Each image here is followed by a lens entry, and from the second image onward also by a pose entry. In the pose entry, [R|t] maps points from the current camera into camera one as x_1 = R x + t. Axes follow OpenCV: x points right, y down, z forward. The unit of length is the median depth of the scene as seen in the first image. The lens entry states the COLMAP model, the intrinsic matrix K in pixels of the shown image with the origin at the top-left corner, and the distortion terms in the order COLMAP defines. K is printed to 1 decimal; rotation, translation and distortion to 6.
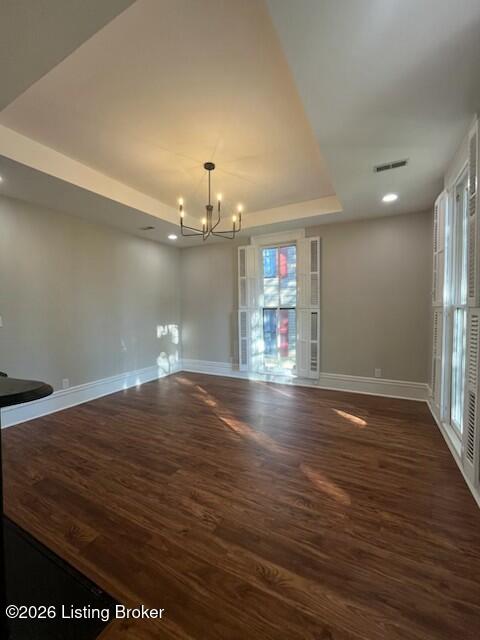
lens RADIAL K [[262.2, 0, 234.5], [0, 262.2, 319.5], [0, 0, 1]] dist [-0.006554, 0.000069]
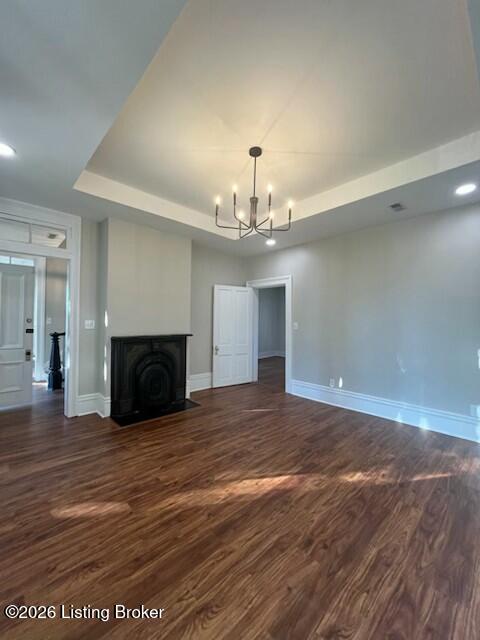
lens RADIAL K [[262.2, 0, 241.7], [0, 262.2, 319.8], [0, 0, 1]] dist [-0.006554, 0.000069]
pose [[-0.311208, 0.007306, -0.950314, 0.825495], [-0.045156, 0.998727, 0.022466, -0.057804], [0.949269, 0.049904, -0.310482, 1.403937]]
